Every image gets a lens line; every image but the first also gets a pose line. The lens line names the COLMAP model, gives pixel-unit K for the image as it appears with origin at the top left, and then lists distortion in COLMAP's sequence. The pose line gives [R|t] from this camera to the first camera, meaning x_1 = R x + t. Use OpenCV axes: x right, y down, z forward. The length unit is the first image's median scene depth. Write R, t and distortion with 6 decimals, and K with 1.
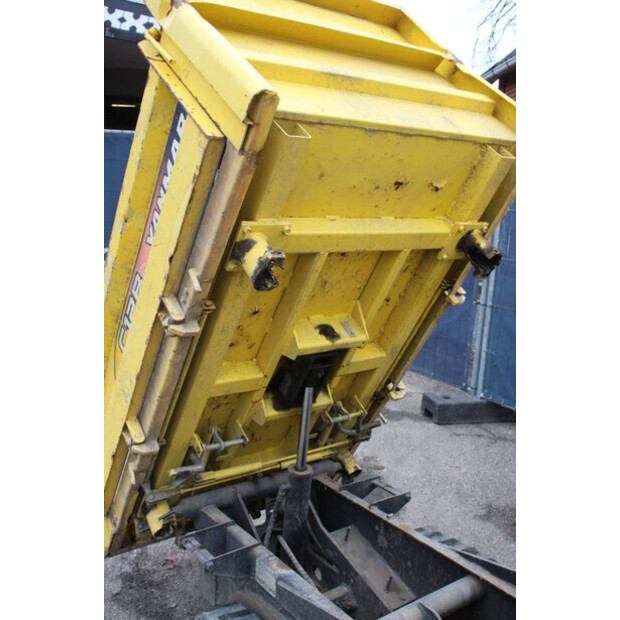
lens RADIAL K [[682.1, 0, 310.0], [0, 682.1, 310.0], [0, 0, 1]] dist [-0.020903, -0.009818]
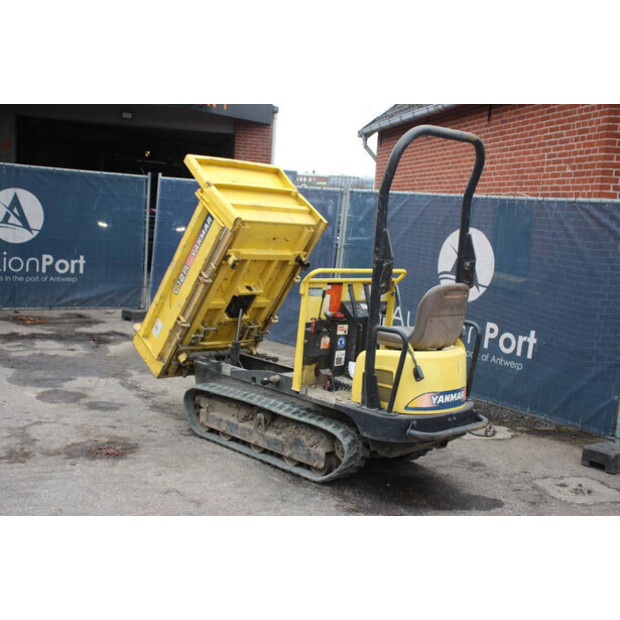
lens RADIAL K [[685.4, 0, 310.0], [0, 685.4, 310.0], [0, 0, 1]] dist [0.027544, 0.024059]
pose [[0.988481, 0.027325, 0.148858, -0.147331], [-0.022557, 0.999180, -0.033619, 0.214976], [-0.149654, 0.029874, 0.988287, -1.877937]]
